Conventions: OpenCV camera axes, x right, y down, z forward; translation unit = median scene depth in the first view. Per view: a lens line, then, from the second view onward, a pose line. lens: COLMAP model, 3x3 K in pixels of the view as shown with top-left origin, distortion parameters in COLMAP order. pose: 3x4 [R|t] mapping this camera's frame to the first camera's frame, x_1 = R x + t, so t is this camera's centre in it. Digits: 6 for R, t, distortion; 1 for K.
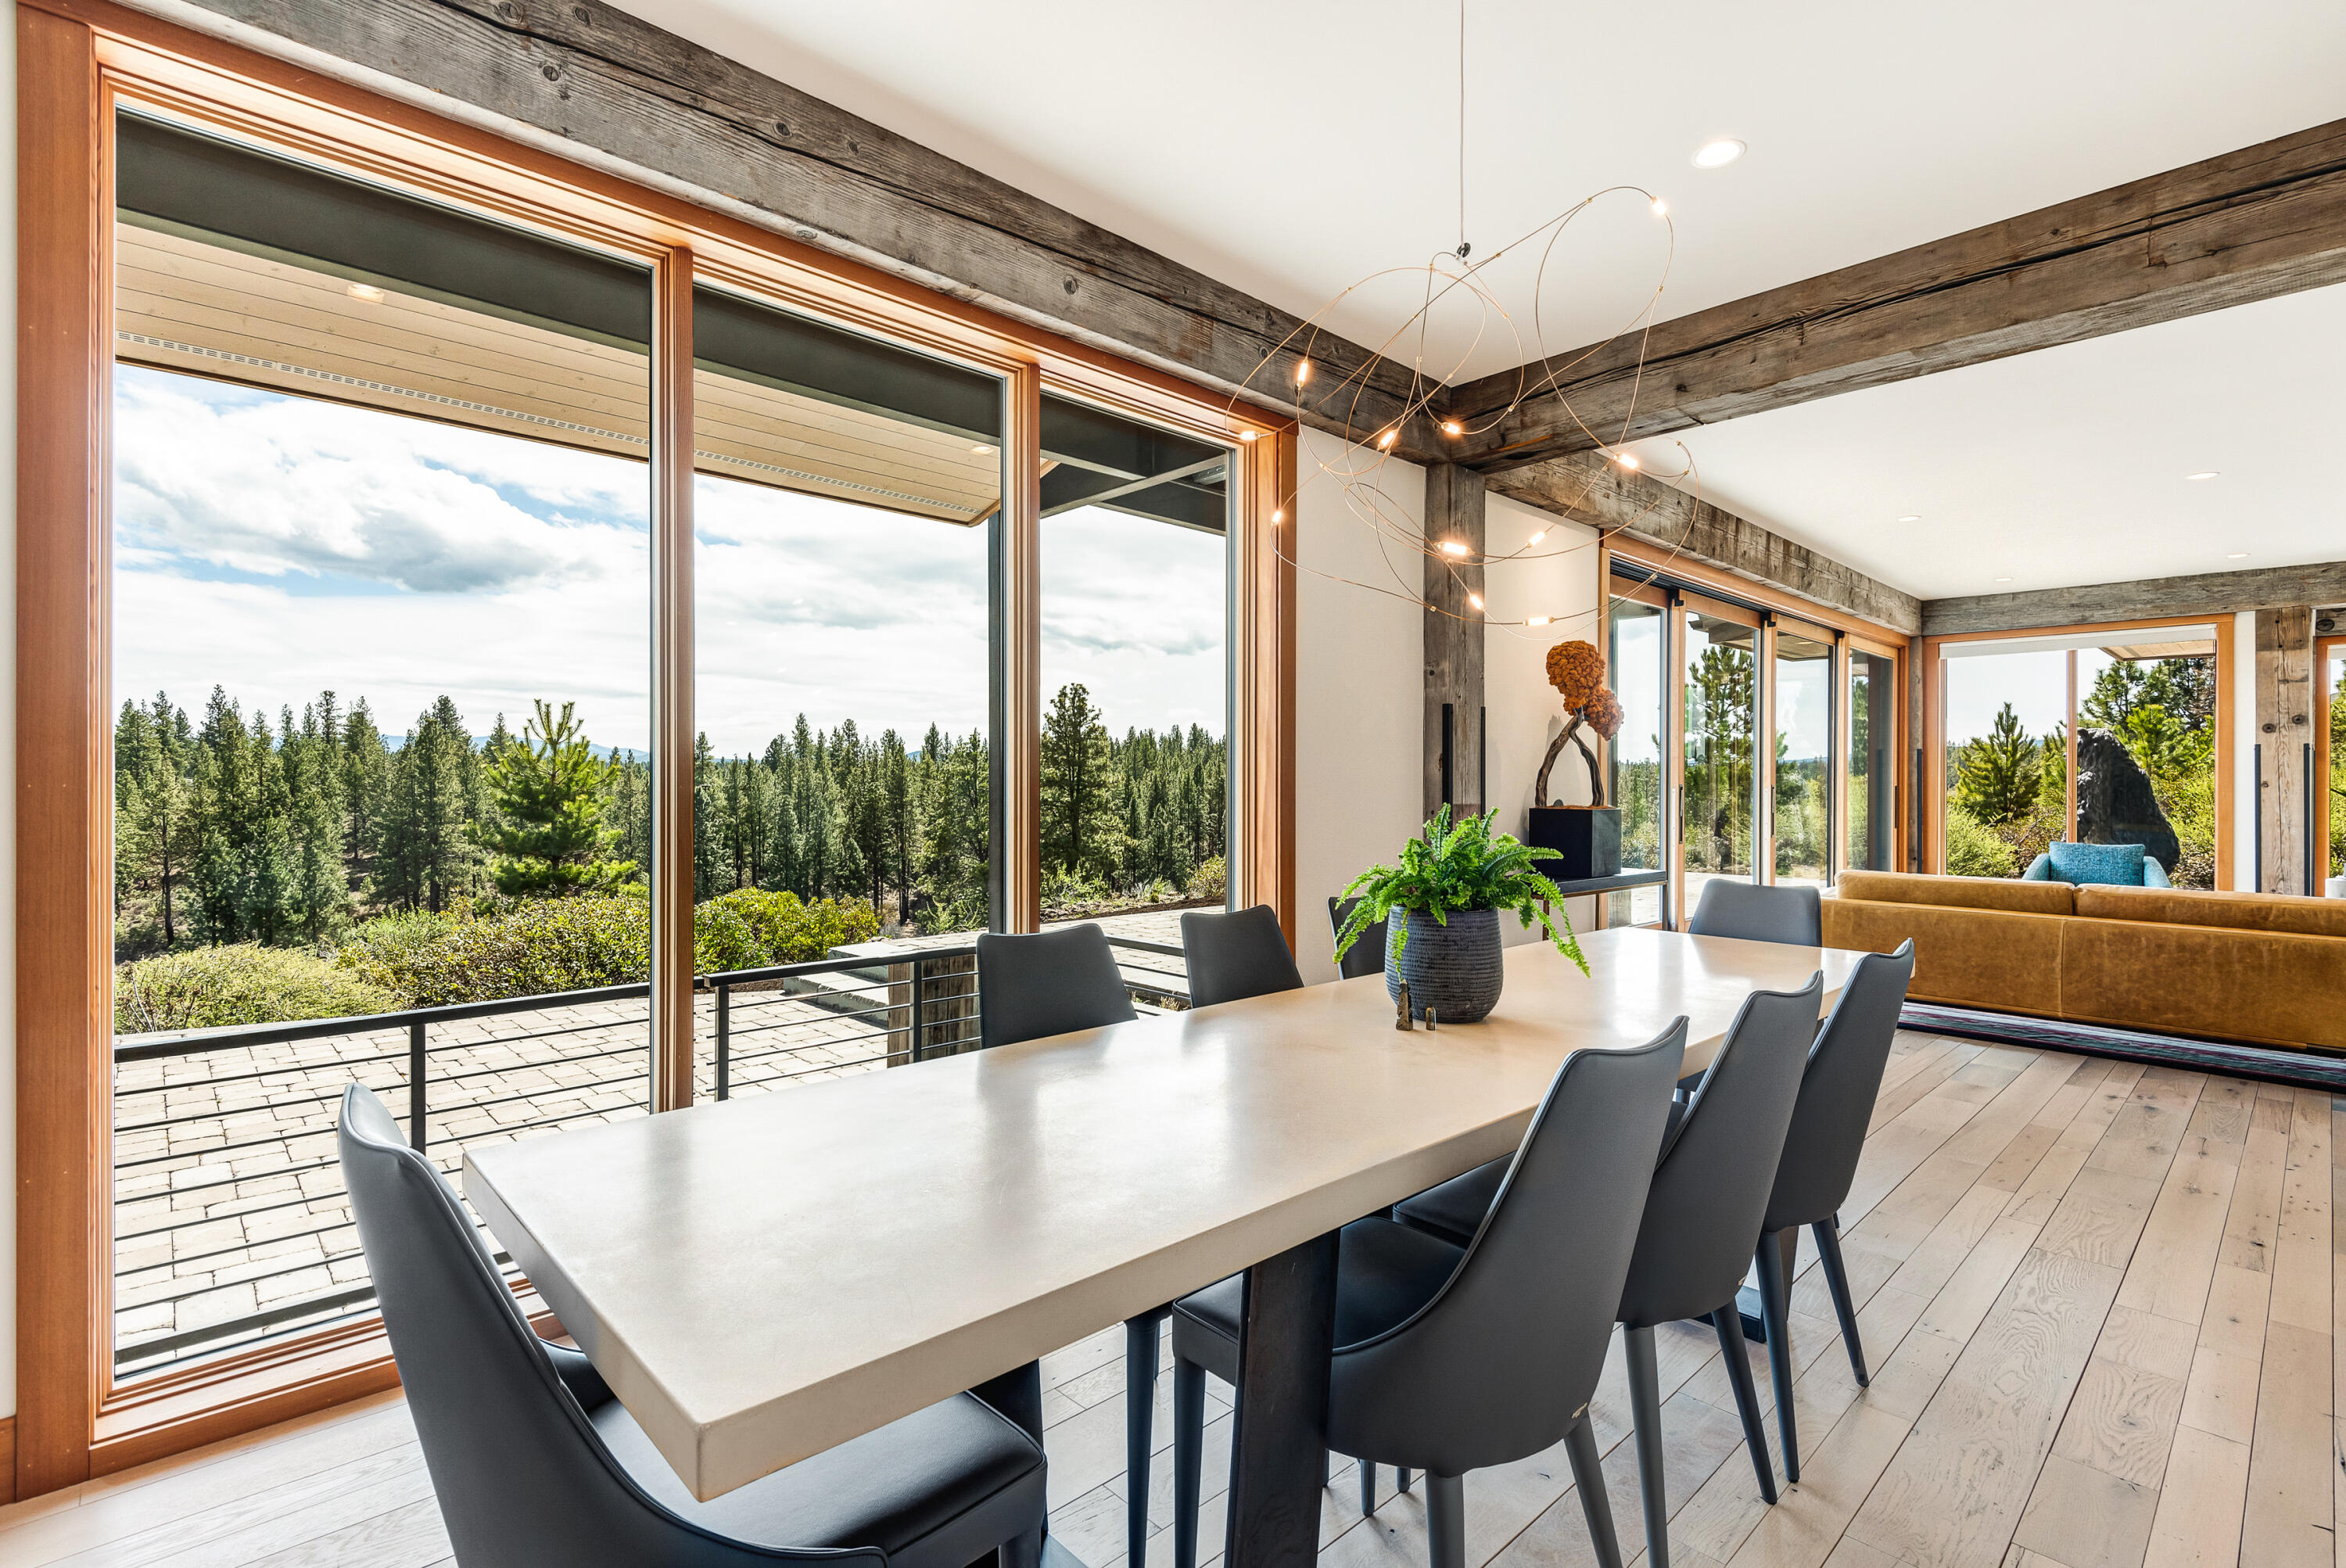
lens RADIAL K [[1085.8, 0, 1173.0], [0, 1085.8, 784.0], [0, 0, 1]] dist [0.016877, -0.015387]
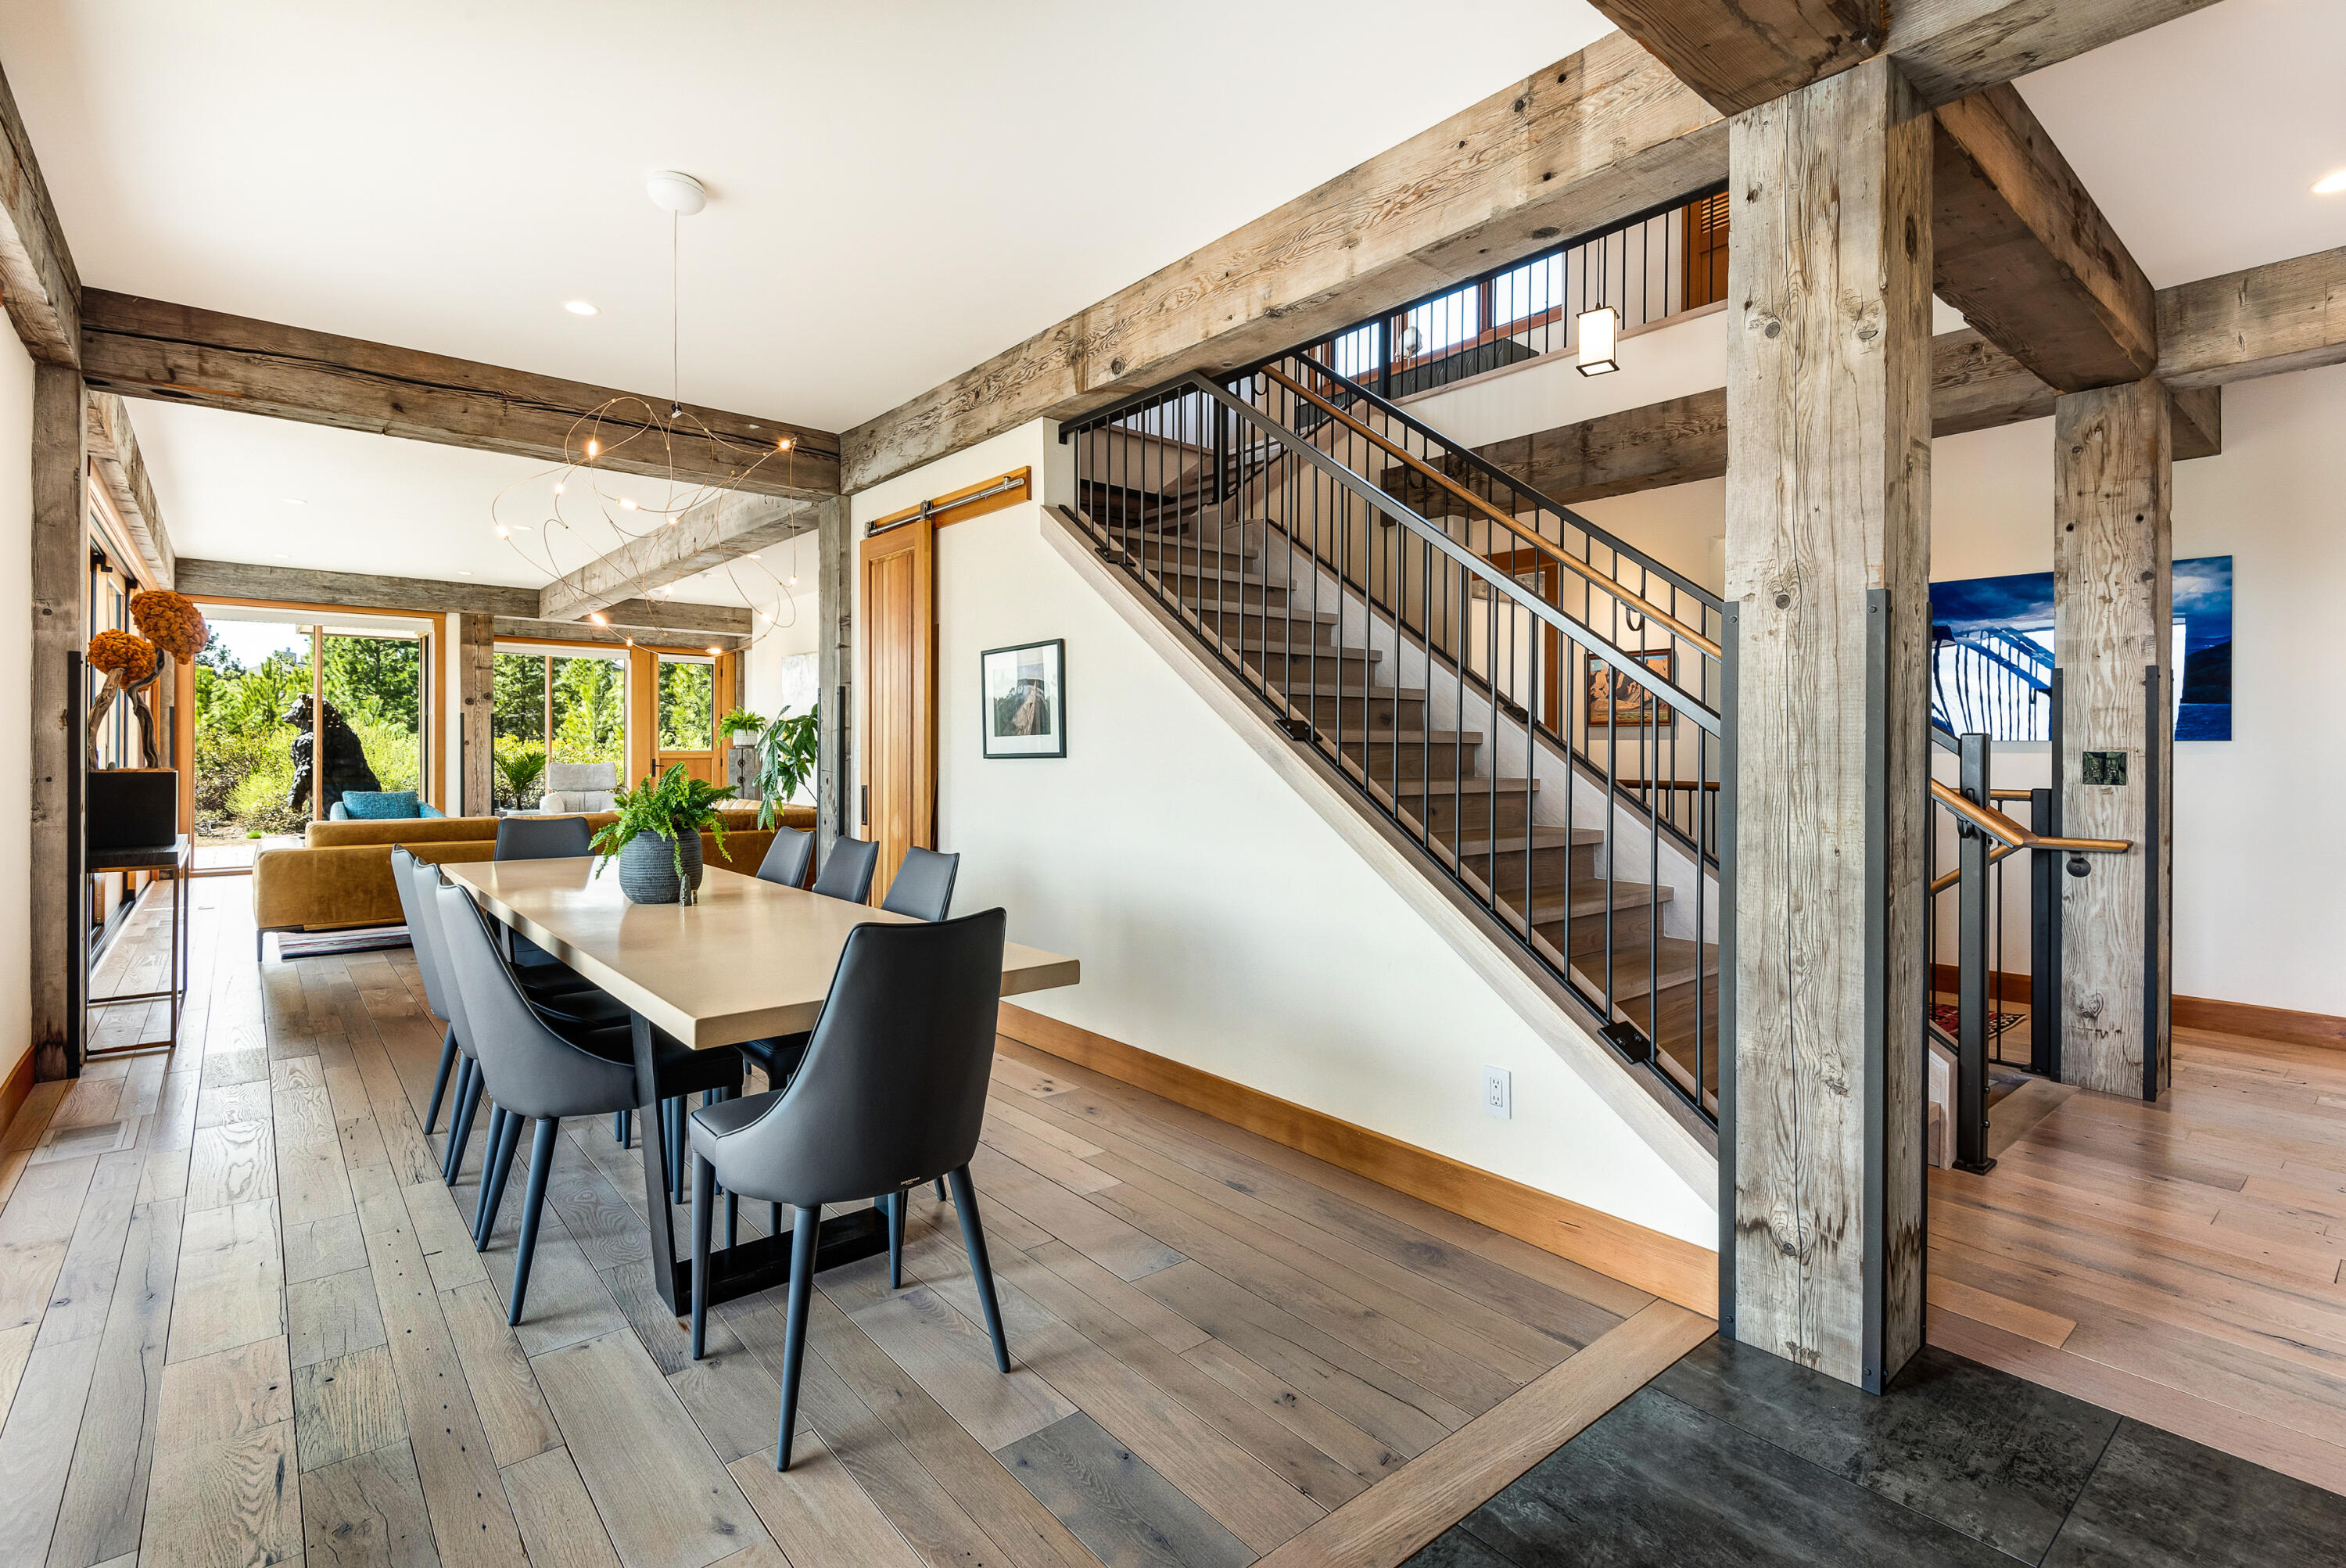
lens RADIAL K [[1101.3, 0, 1167.9], [0, 1101.3, 751.6], [0, 0, 1]] dist [-0.000293, -0.000136]
pose [[0.060754, -0.006992, 0.998128, -0.310104], [-0.003324, 0.999969, 0.007207, -0.001791], [-0.998147, -0.003755, 0.060728, 0.046120]]
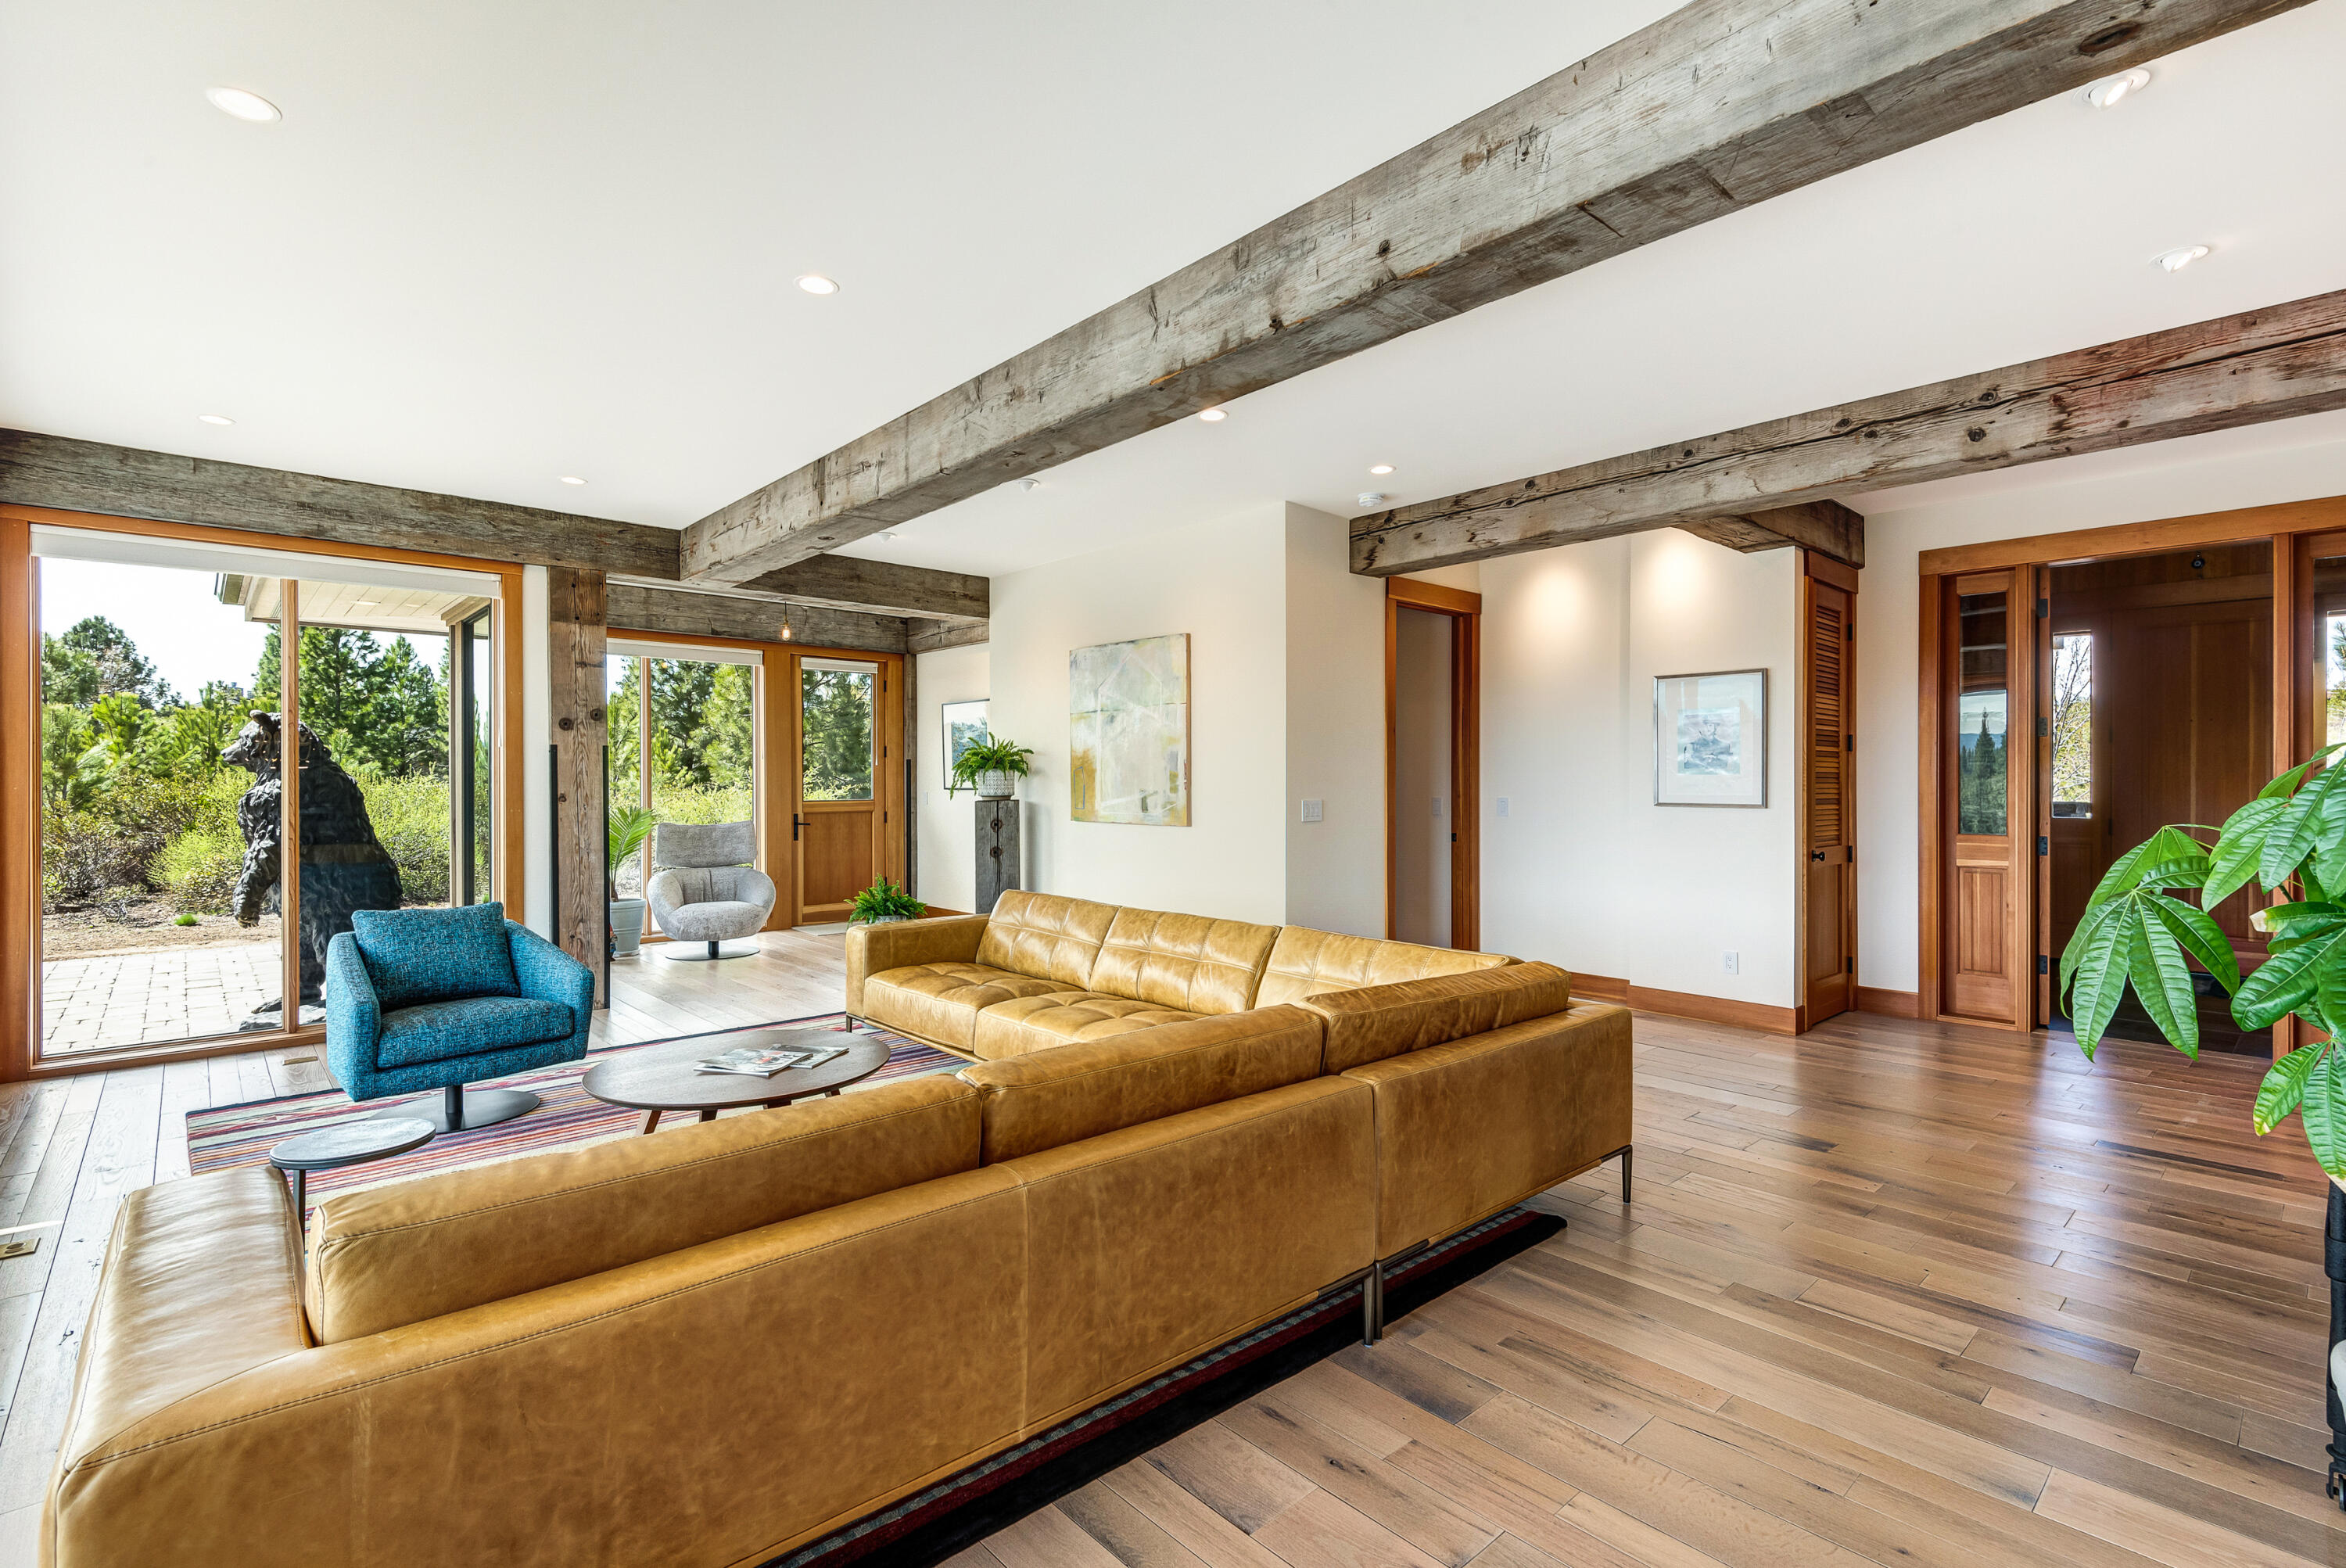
lens RADIAL K [[1086.6, 0, 1165.0], [0, 1086.6, 791.7], [0, 0, 1]] dist [0.003618, -0.000297]
pose [[0.028327, -0.012882, 0.999516, 0.257644], [0.002632, 0.999914, 0.012812, -0.012628], [-0.999595, 0.002267, 0.028359, 0.558162]]
